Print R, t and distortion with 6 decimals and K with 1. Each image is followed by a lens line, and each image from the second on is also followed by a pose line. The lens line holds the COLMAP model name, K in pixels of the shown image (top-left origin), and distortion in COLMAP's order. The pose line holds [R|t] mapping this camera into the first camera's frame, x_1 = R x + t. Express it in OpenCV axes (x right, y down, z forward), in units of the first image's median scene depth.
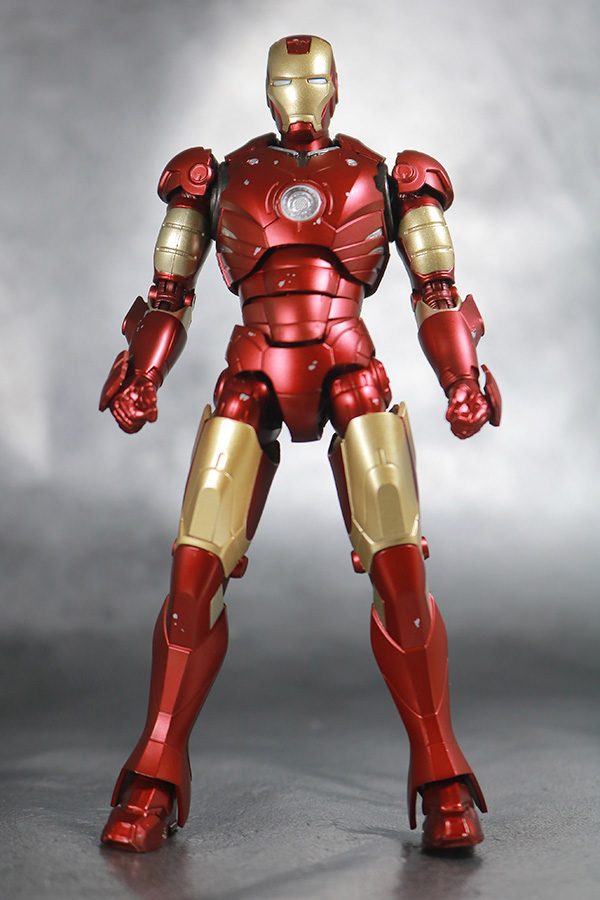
lens RADIAL K [[1949.5, 0, 300.9], [0, 1949.5, 452.7], [0, 0, 1]] dist [-0.107281, 0.000000]
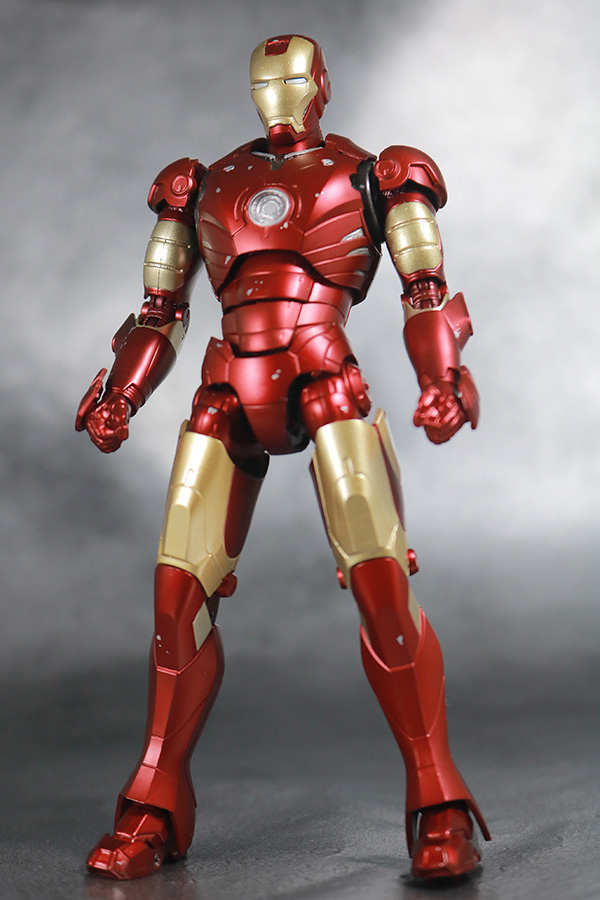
lens RADIAL K [[1949.5, 0, 299.4], [0, 1949.5, 449.8], [0, 0, 1]] dist [-0.107281, 0.000000]
pose [[0.974960, -0.039212, -0.218897, 0.220810], [0.035597, 0.999157, -0.020437, 0.012242], [0.219514, 0.012134, 0.975534, 0.061483]]
